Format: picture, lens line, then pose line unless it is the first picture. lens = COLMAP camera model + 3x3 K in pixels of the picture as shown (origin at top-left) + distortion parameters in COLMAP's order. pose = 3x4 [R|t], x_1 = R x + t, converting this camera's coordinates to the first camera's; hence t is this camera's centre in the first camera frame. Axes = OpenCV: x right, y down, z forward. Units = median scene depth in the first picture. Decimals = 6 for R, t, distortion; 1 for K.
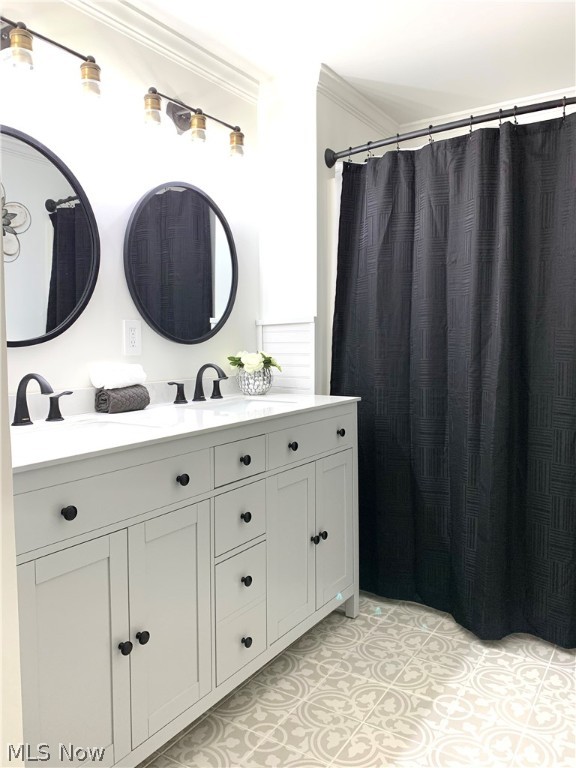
lens RADIAL K [[597.4, 0, 288.0], [0, 597.4, 384.0], [0, 0, 1]] dist [0.067676, -0.102822]
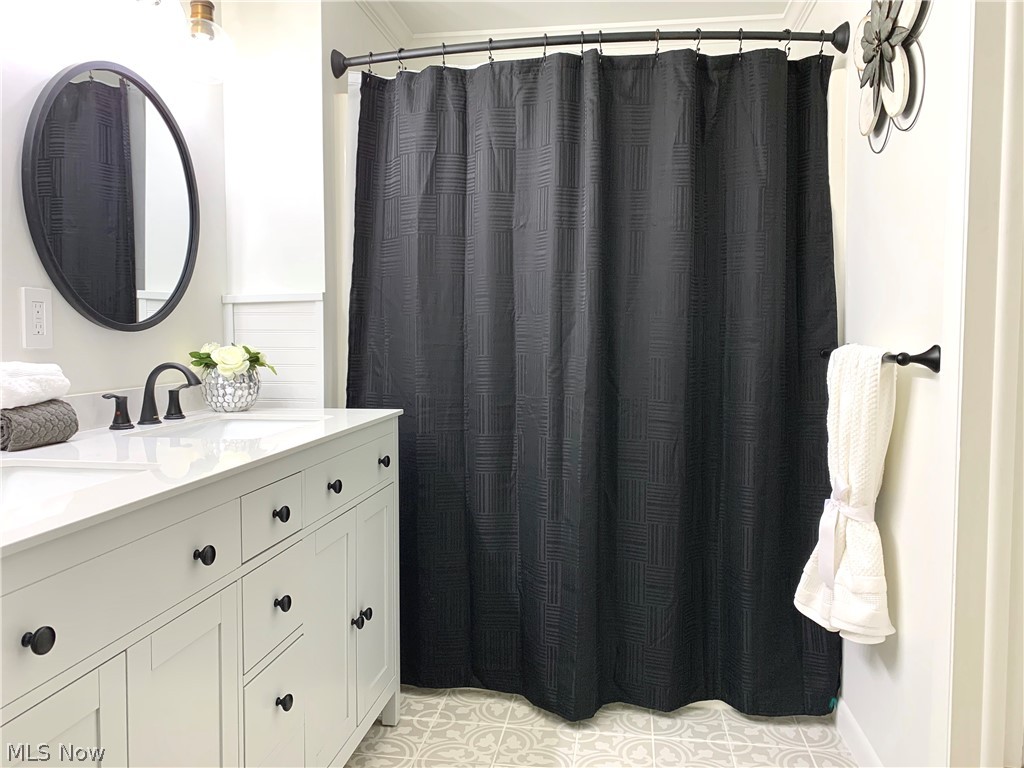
lens RADIAL K [[796.5, 0, 512.0], [0, 796.5, 384.0], [0, 0, 1]] dist [0.067676, -0.102822]
pose [[0.910005, -0.019020, 0.414160, -0.150737], [0.022350, 0.999745, -0.003196, -0.001620], [-0.413994, 0.012164, 0.910198, 0.094078]]
